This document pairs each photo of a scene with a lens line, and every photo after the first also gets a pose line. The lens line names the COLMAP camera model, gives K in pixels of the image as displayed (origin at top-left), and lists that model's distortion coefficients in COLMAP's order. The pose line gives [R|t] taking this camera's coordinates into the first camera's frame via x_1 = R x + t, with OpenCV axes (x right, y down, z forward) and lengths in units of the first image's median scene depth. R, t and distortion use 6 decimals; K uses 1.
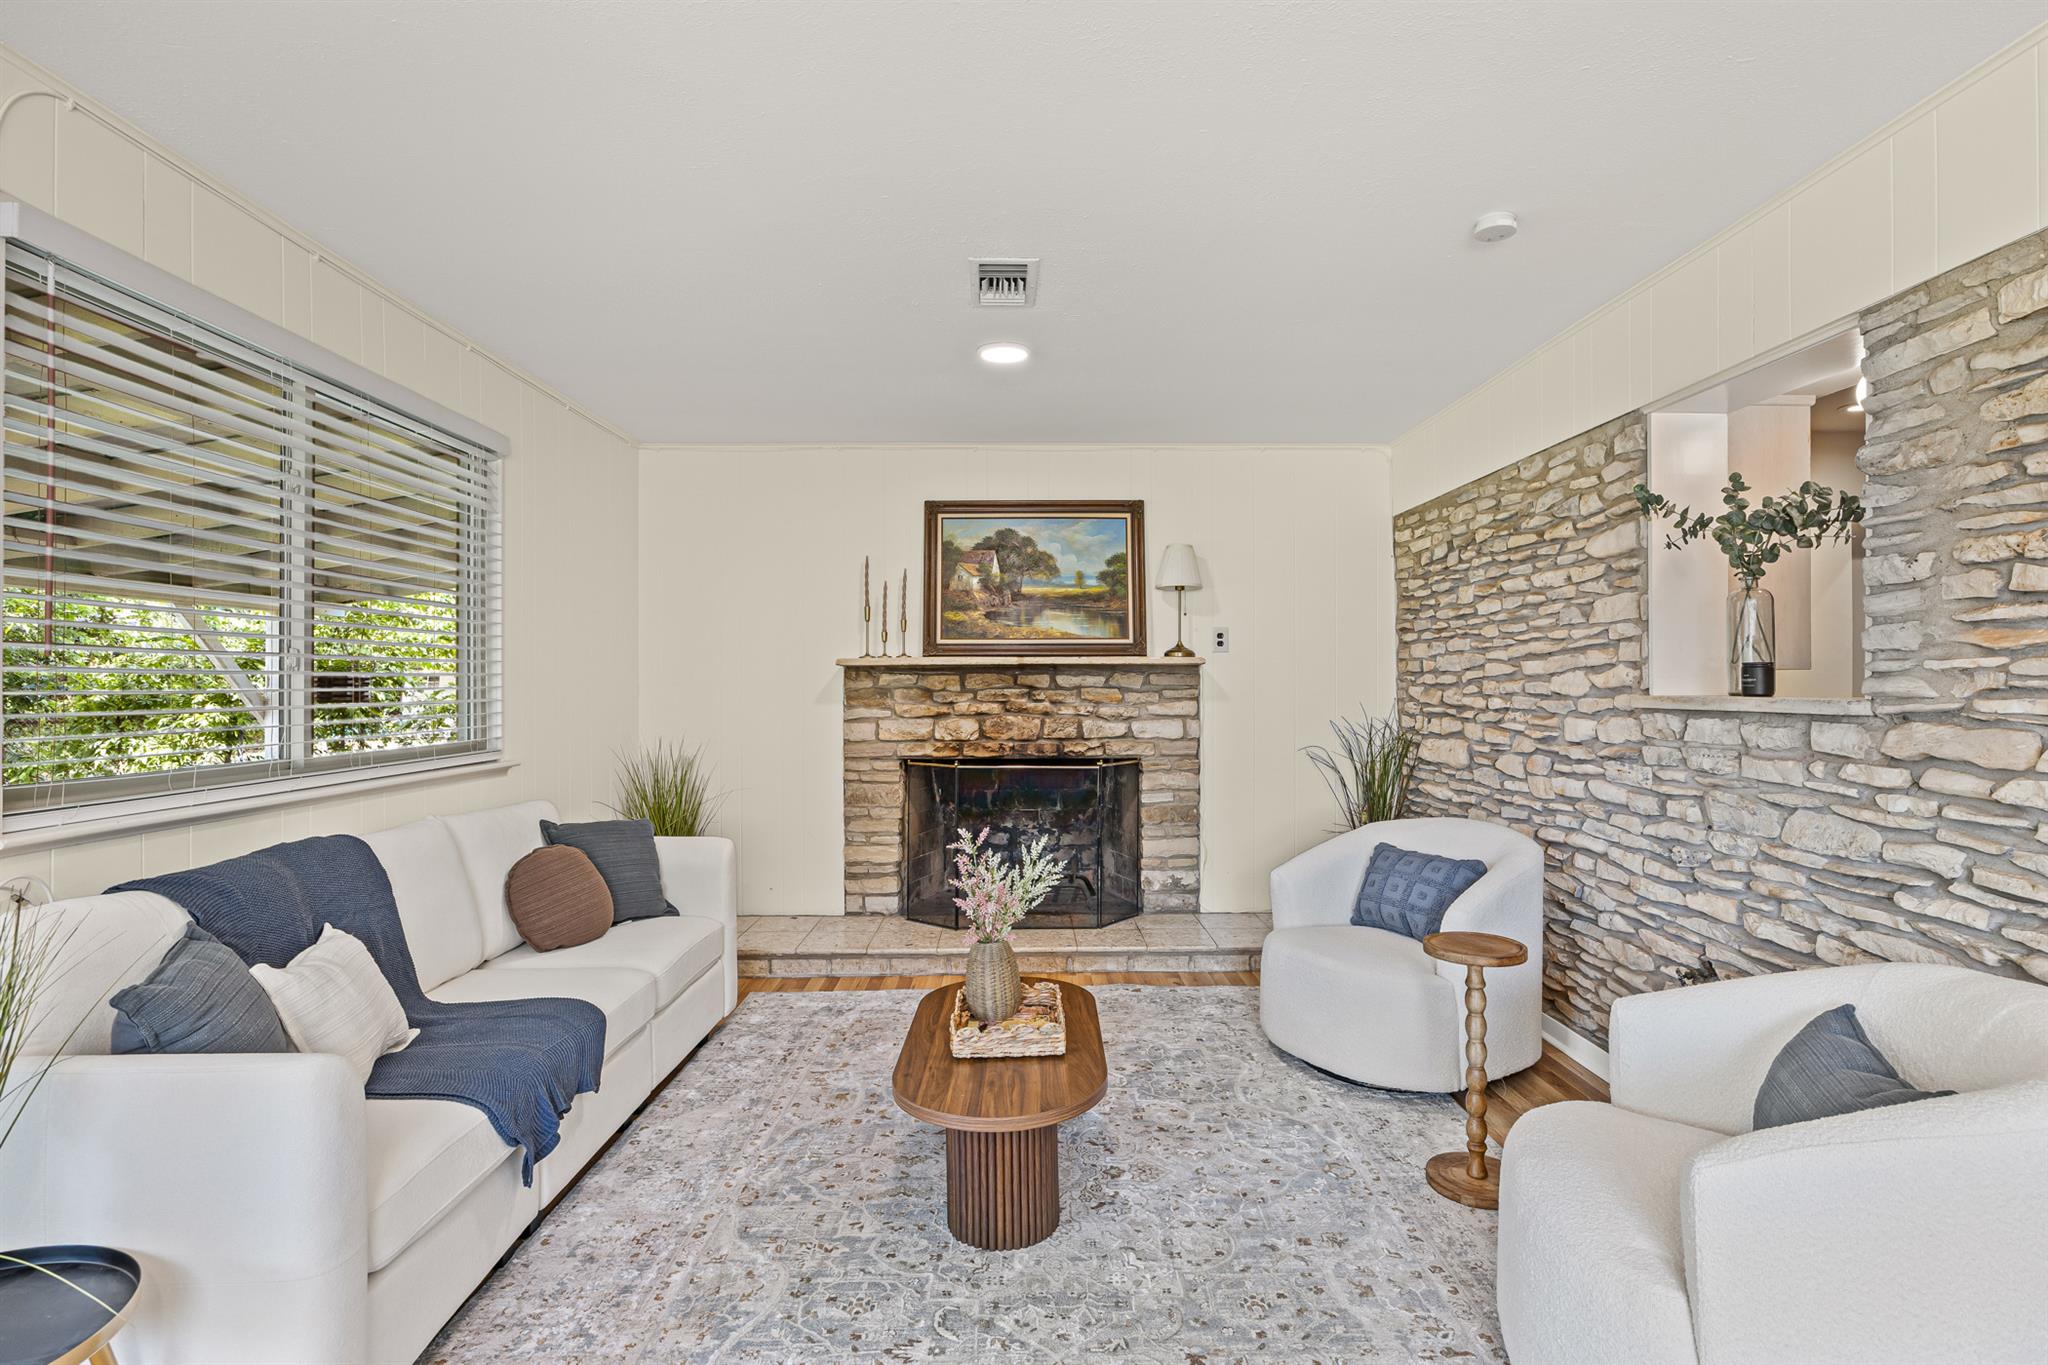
lens RADIAL K [[1002.9, 0, 1029.9], [0, 1002.9, 681.1], [0, 0, 1]] dist [-0.006915, 0.000023]
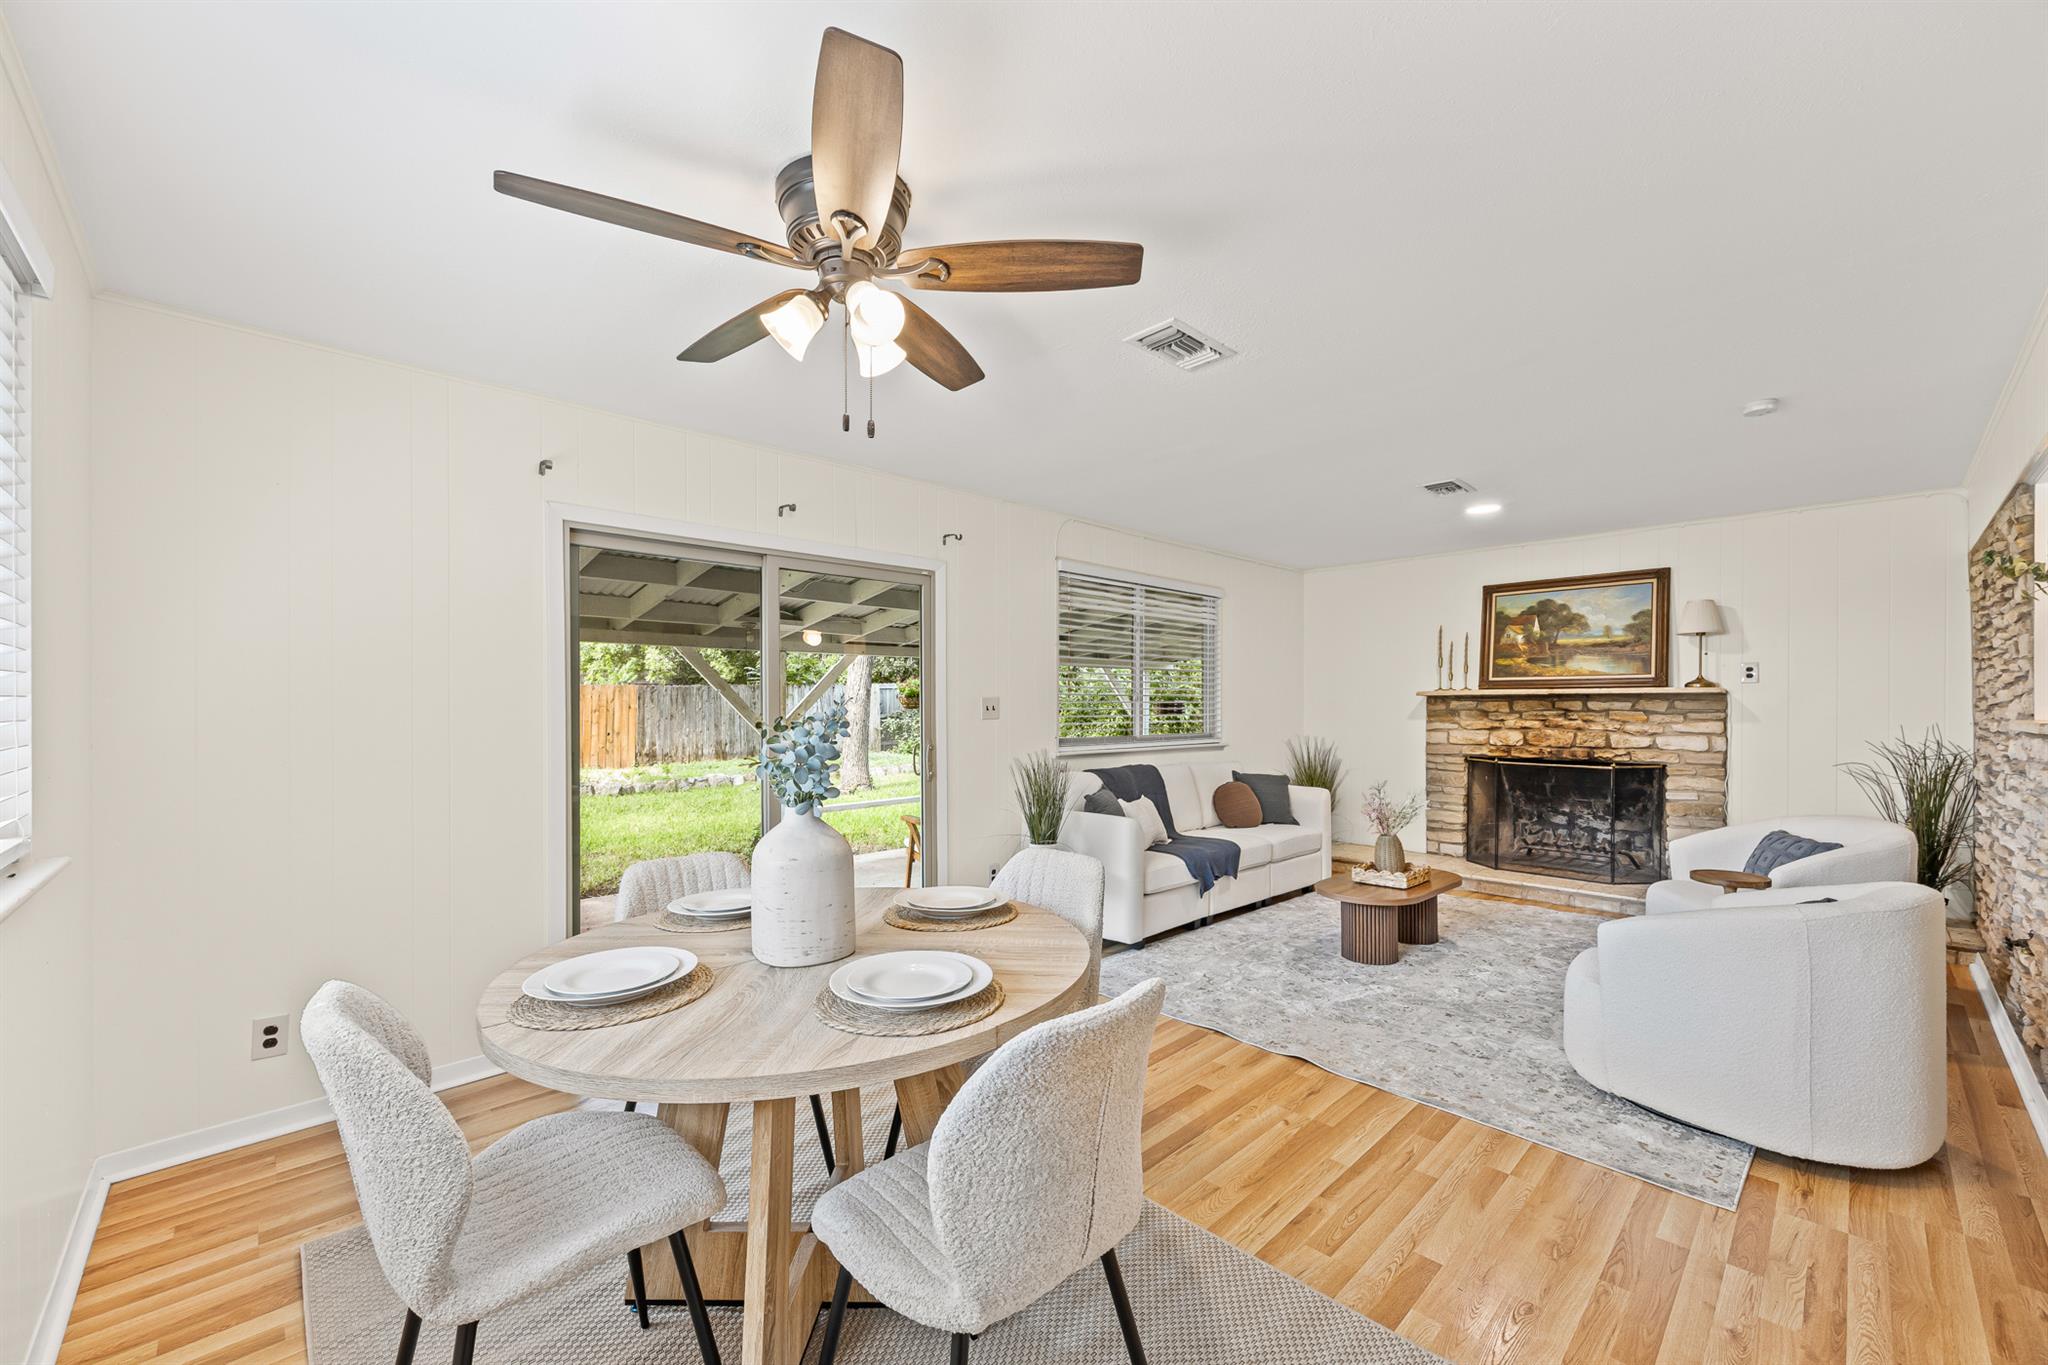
lens RADIAL K [[795.6, 0, 1025.4], [0, 795.6, 696.3], [0, 0, 1]] dist [-0.000903, -0.000045]
pose [[0.687459, -0.004411, -0.726210, 0.291786], [-0.001730, 0.999969, -0.007712, -0.003227], [0.726221, 0.006558, 0.687430, -0.323893]]
